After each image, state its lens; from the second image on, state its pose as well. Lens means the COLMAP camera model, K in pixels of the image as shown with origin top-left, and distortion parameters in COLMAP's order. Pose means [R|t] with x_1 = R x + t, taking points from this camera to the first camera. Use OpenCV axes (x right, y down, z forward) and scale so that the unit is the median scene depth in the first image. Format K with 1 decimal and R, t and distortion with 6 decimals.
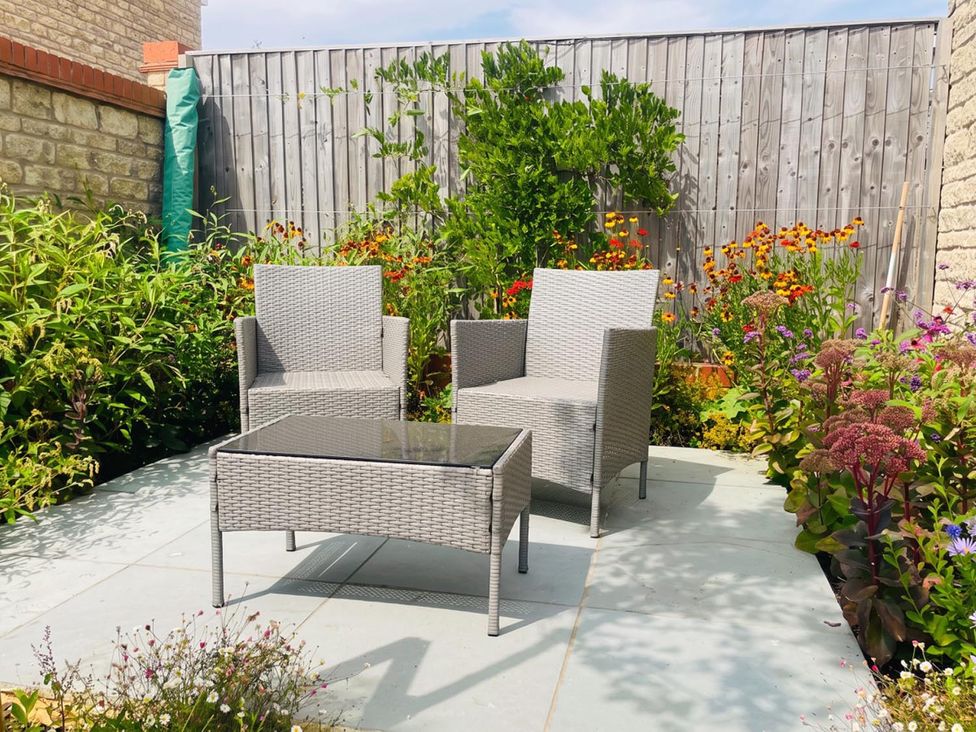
lens RADIAL K [[717.2, 0, 488.0], [0, 717.2, 366.0], [0, 0, 1]] dist [-0.002403, 0.000250]
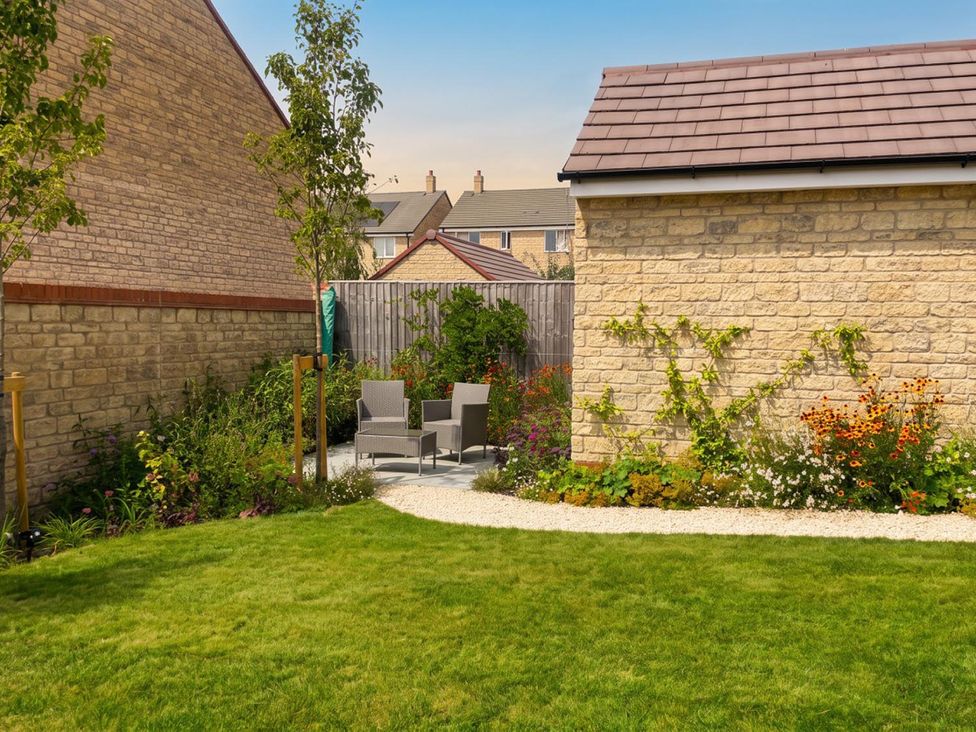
lens RADIAL K [[717.2, 0, 488.0], [0, 717.2, 366.0], [0, 0, 1]] dist [-0.002403, 0.000250]
pose [[0.995871, -0.001164, -0.090776, 0.330966], [-0.007260, 0.995695, -0.092408, 0.048358], [0.090493, 0.092685, 0.991575, -1.366271]]
